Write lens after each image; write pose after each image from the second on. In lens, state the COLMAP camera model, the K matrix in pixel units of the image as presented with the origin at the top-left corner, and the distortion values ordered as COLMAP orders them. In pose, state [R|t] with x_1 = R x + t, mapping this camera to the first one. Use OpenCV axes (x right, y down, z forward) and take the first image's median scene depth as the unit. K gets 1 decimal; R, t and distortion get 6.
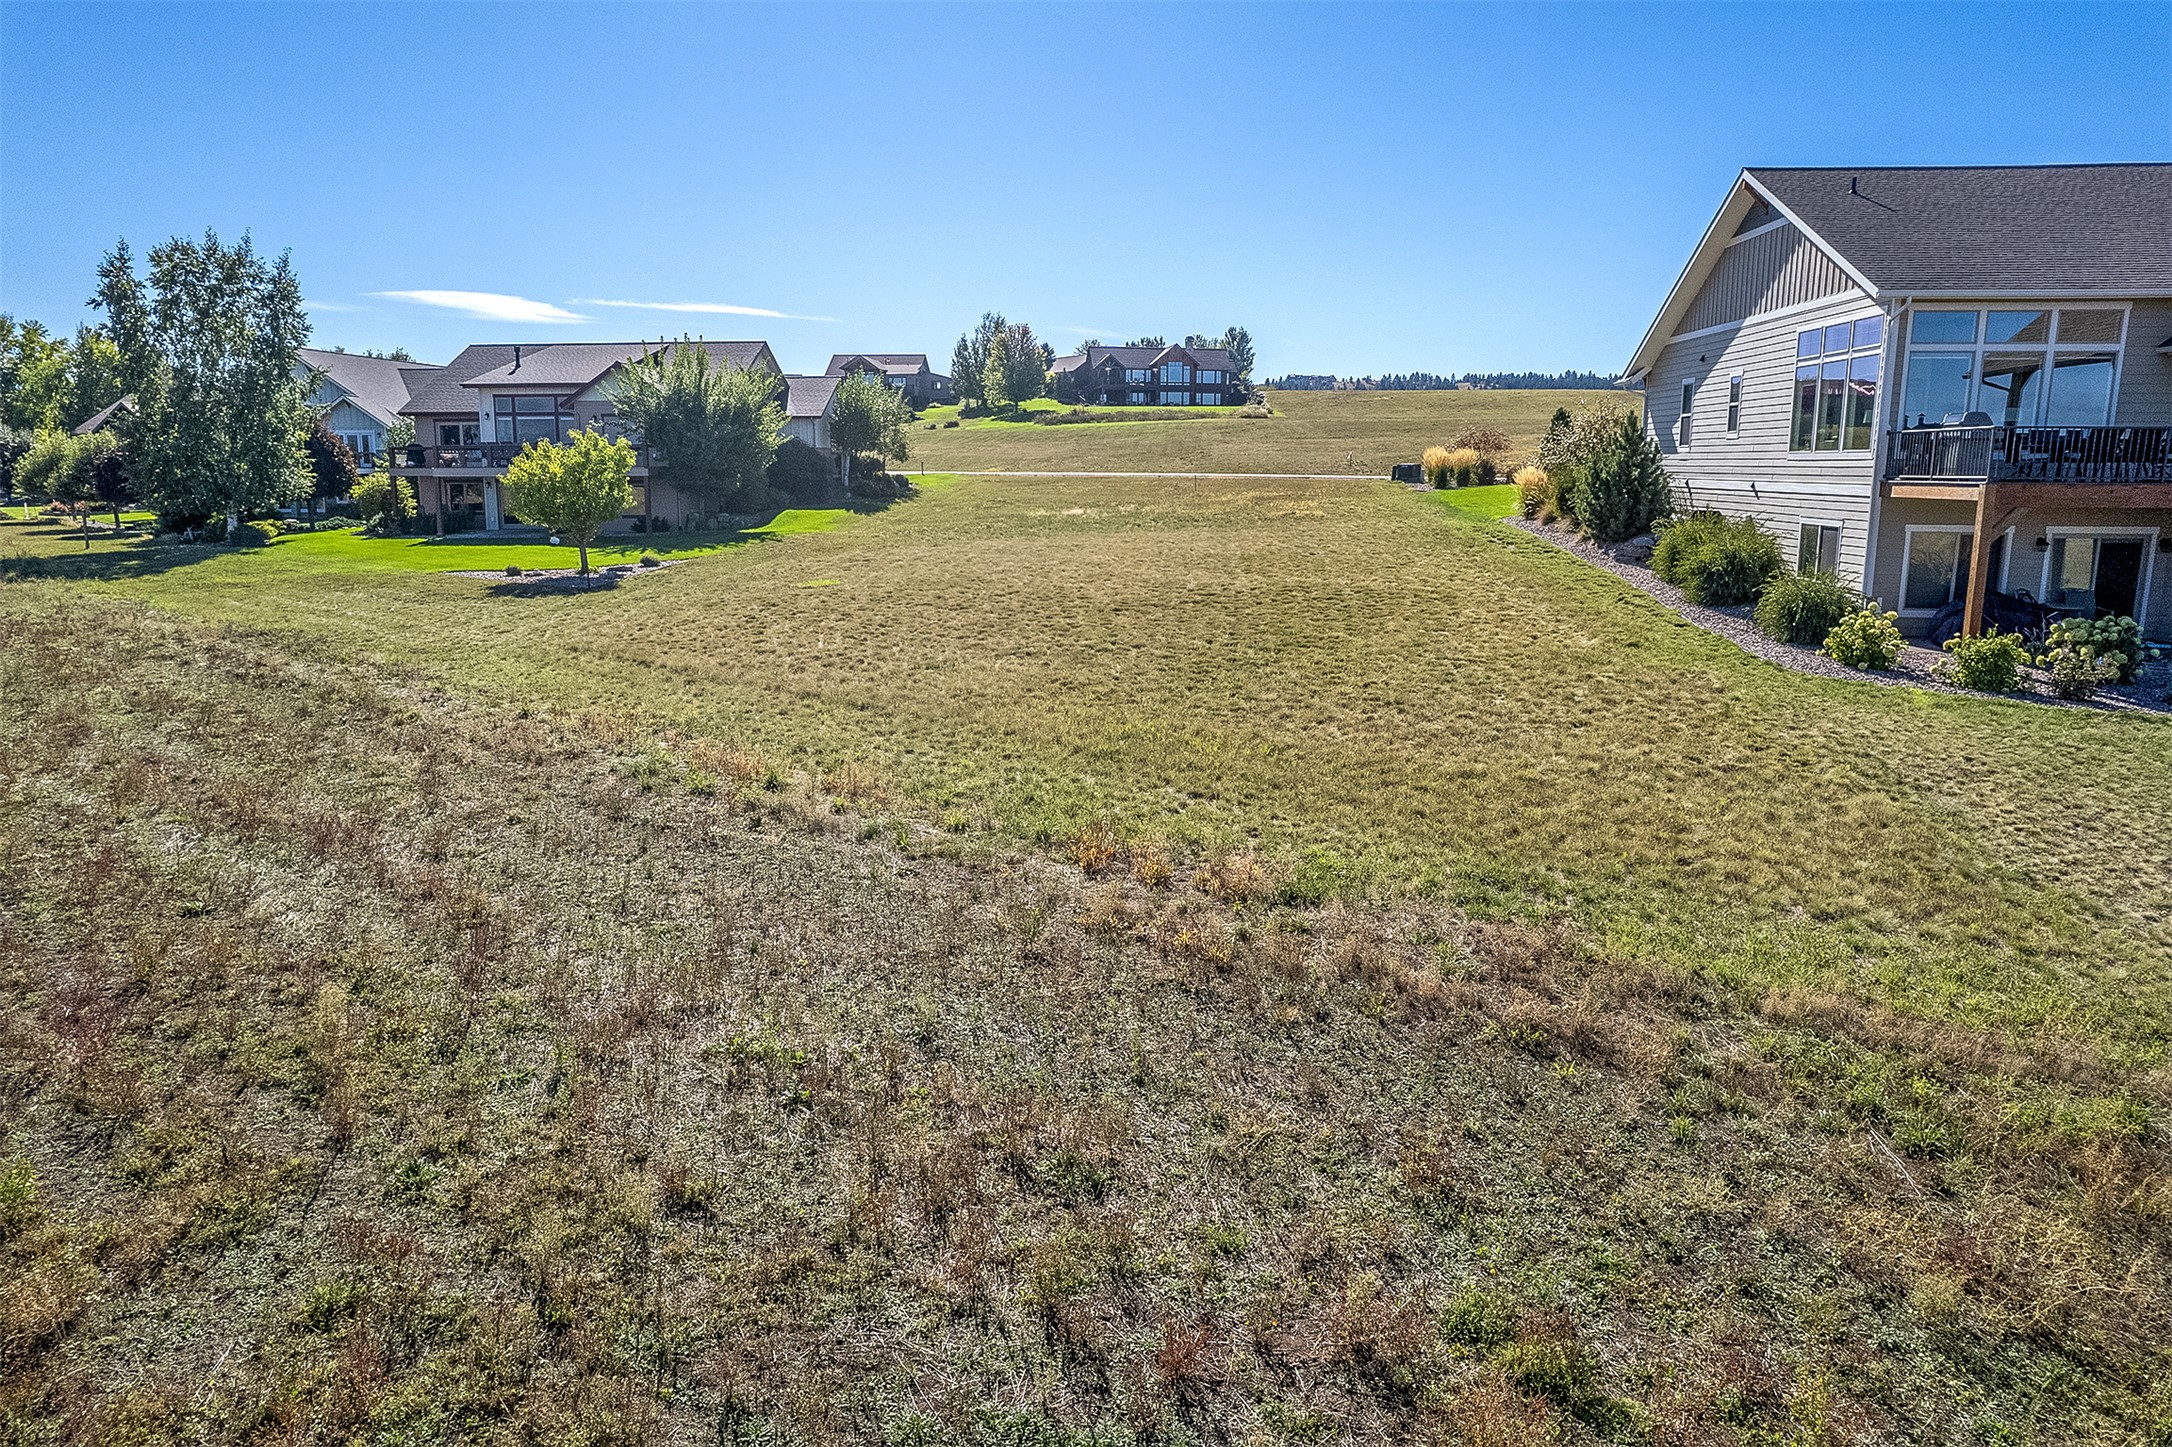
lens RADIAL K [[1392.8, 0, 1100.0], [0, 1392.8, 720.0], [0, 0, 1]] dist [-0.074081, 0.066751]
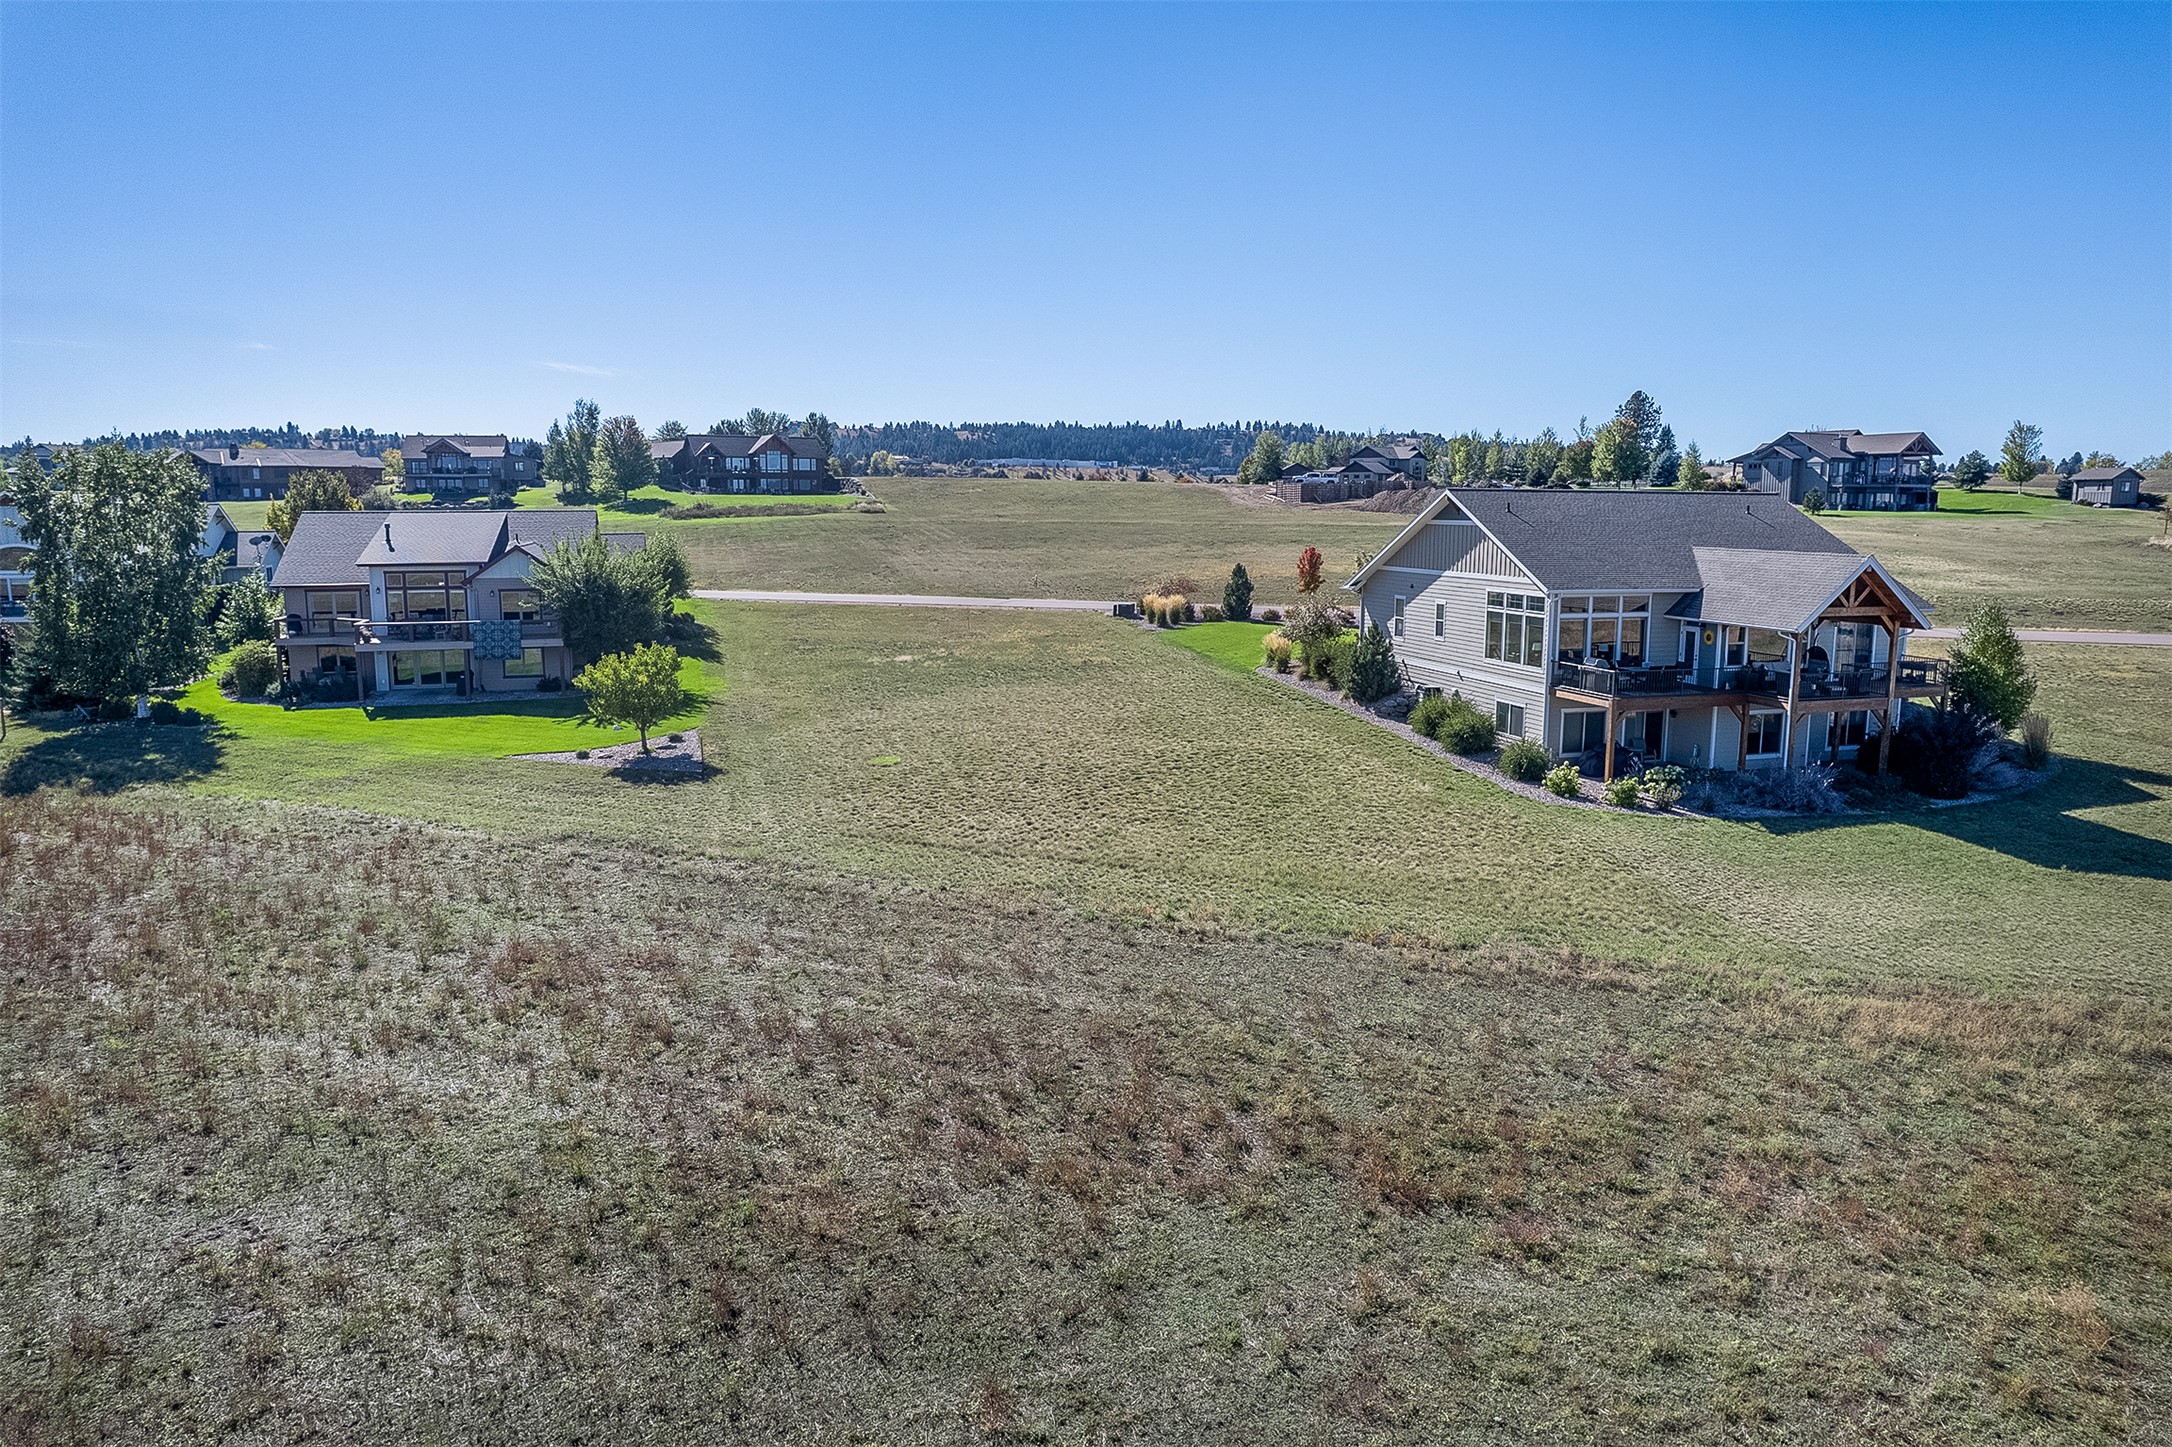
lens RADIAL K [[1392.8, 0, 1100.0], [0, 1392.8, 720.0], [0, 0, 1]] dist [-0.074081, 0.066751]
pose [[0.937285, -0.053513, 0.344430, -0.522840], [0.063324, 0.997843, -0.017290, -0.109124], [-0.342762, 0.038017, 0.938653, -0.443802]]
